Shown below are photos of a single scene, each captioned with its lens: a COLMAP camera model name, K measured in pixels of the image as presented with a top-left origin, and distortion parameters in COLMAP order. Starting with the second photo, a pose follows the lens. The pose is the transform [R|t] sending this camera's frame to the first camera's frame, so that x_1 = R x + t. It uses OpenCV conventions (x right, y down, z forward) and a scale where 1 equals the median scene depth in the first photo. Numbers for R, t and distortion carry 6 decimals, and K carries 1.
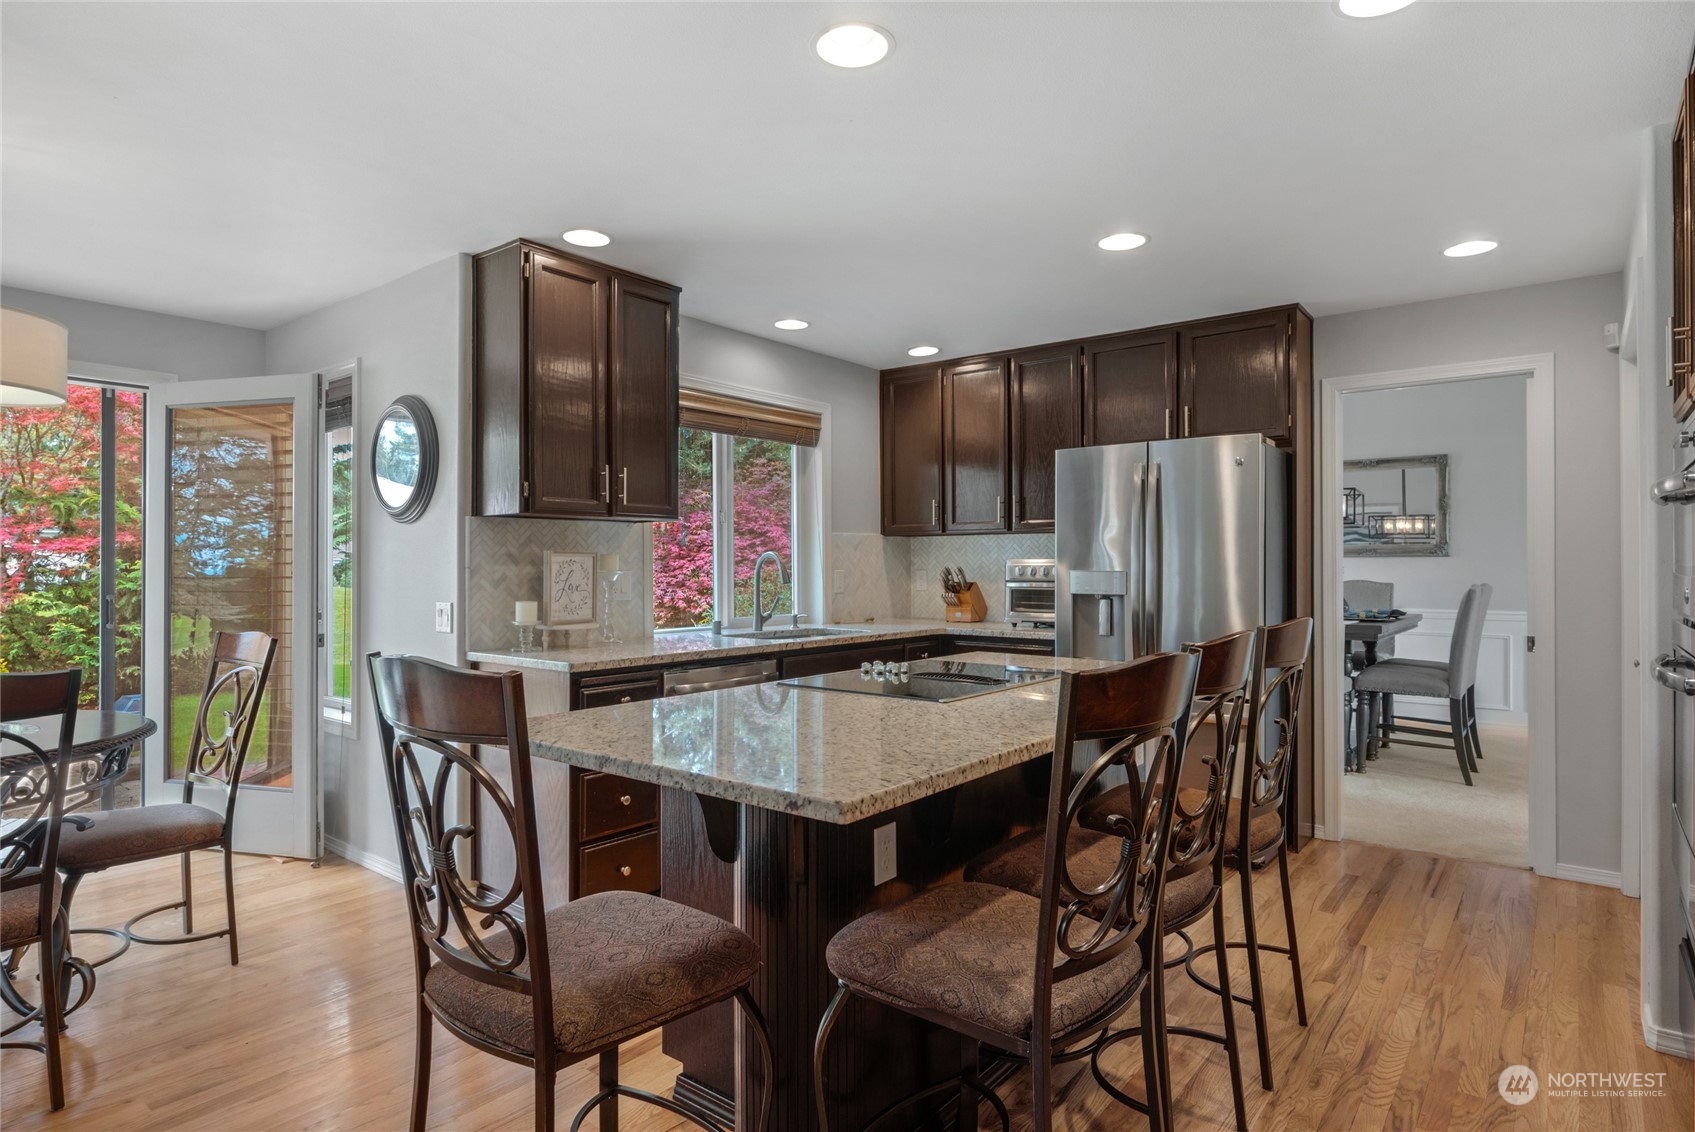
lens RADIAL K [[892.0, 0, 840.5], [0, 892.0, 561.1], [0, 0, 1]] dist [0.000015, 0.000262]
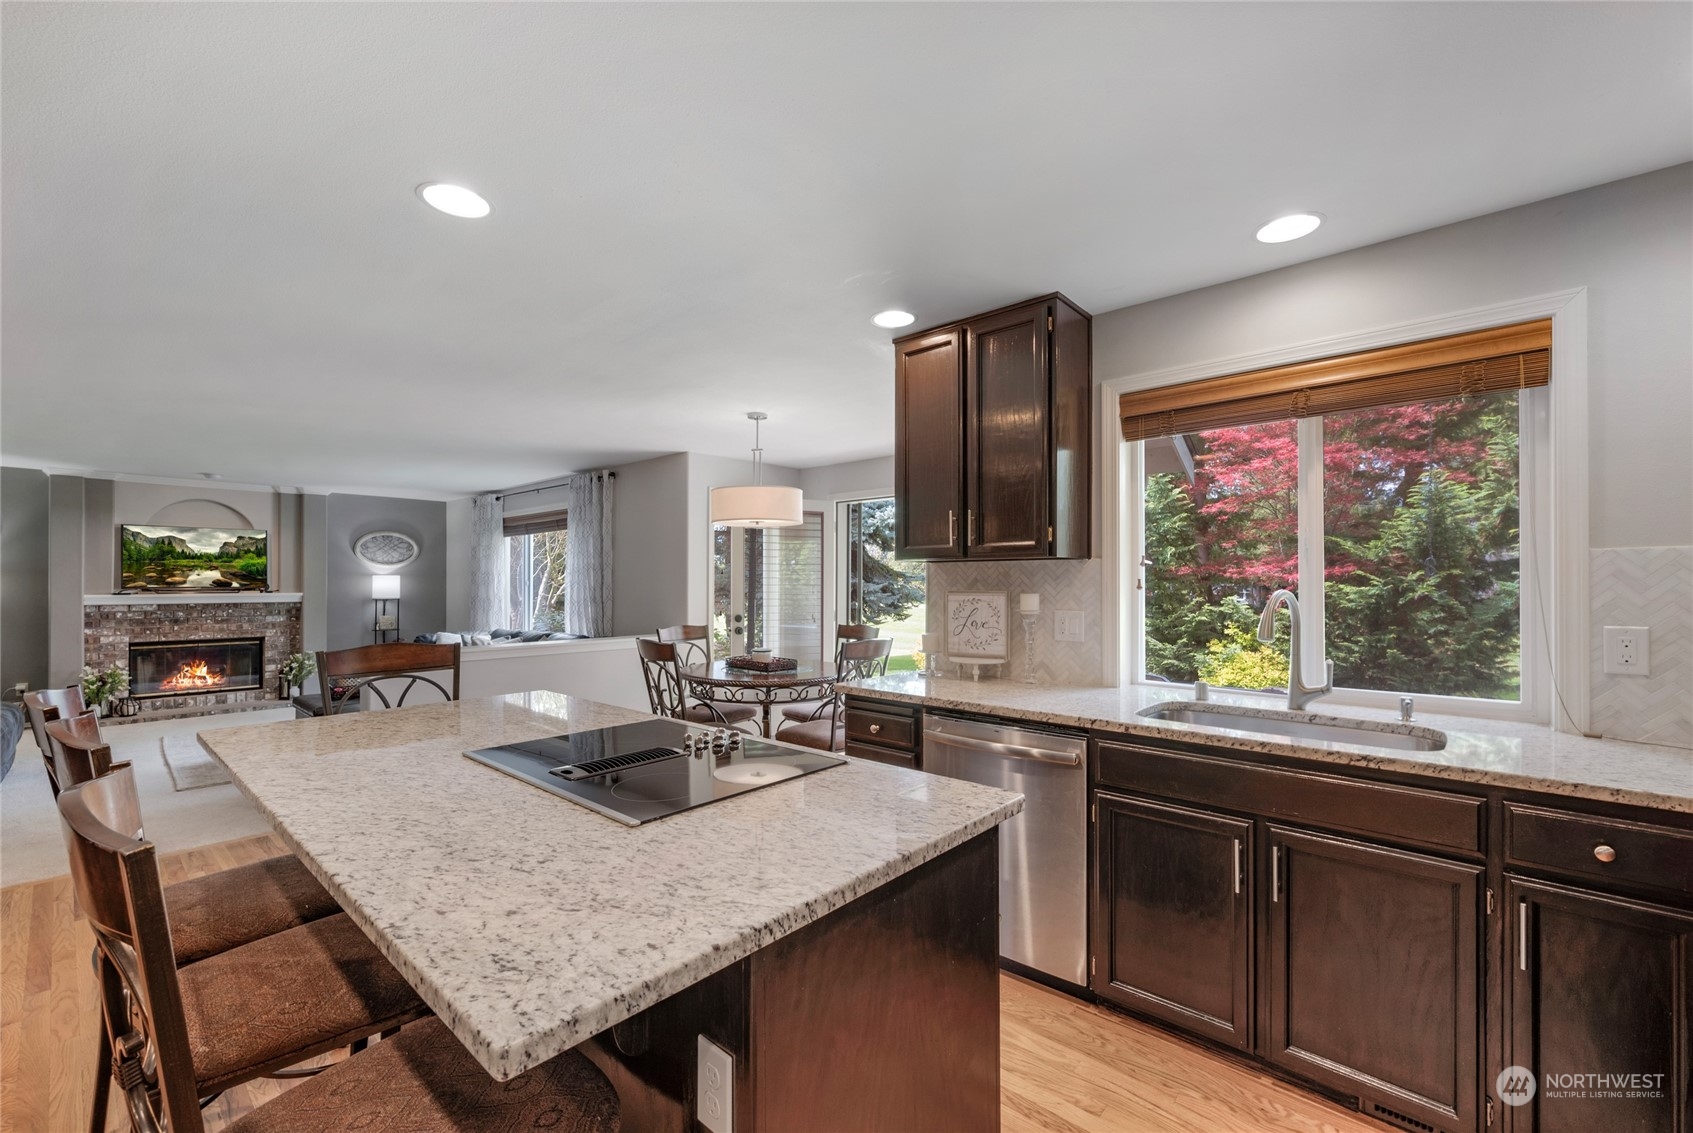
lens RADIAL K [[683.4, 0, 848.5], [0, 683.4, 582.7], [0, 0, 1]] dist [0.003517, 0.000096]
pose [[-0.022637, -0.005757, -0.999727, 0.420957], [-0.000281, 0.999983, -0.005752, -0.012103], [0.999744, 0.000151, -0.022638, 0.679999]]
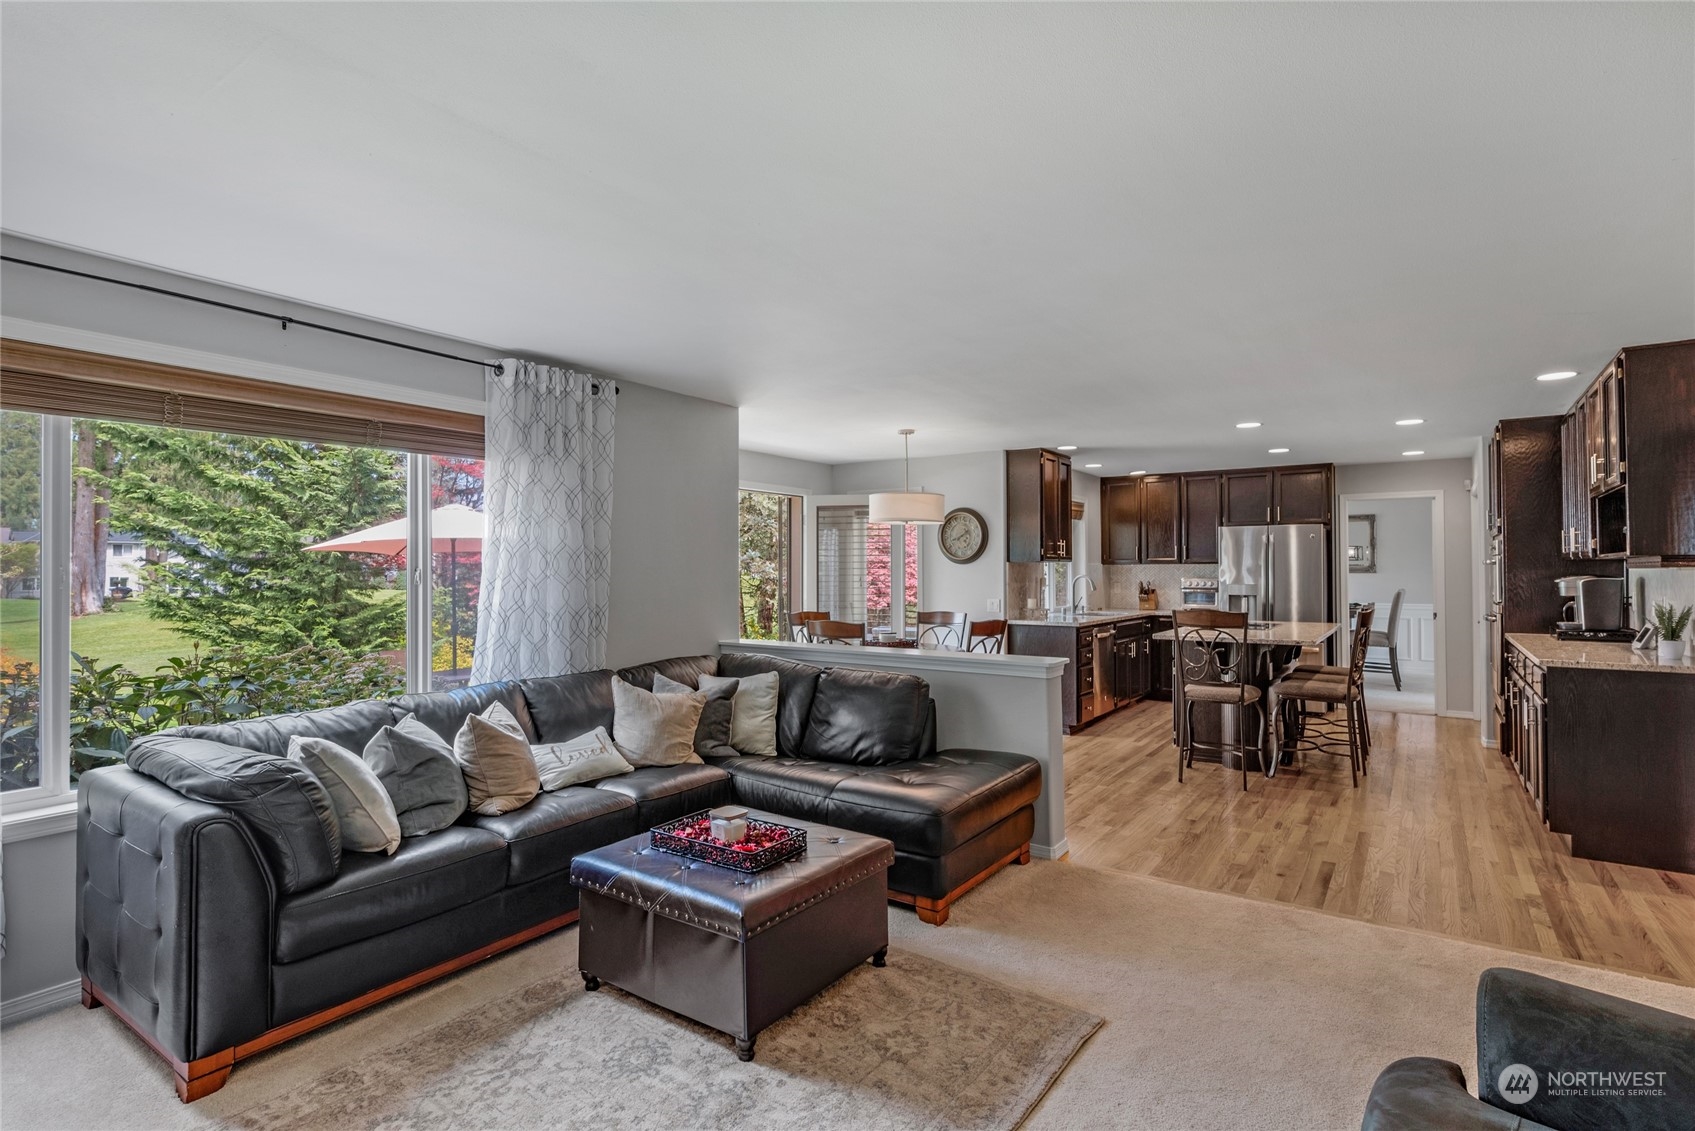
lens RADIAL K [[821.3, 0, 844.5], [0, 821.3, 556.6], [0, 0, 1]] dist [0.003012, 0.000073]
pose [[0.997475, 0.001862, 0.071000, -0.792155], [-0.001012, 0.999927, -0.012005, -0.030356], [-0.071017, 0.011903, 0.997404, -0.891192]]
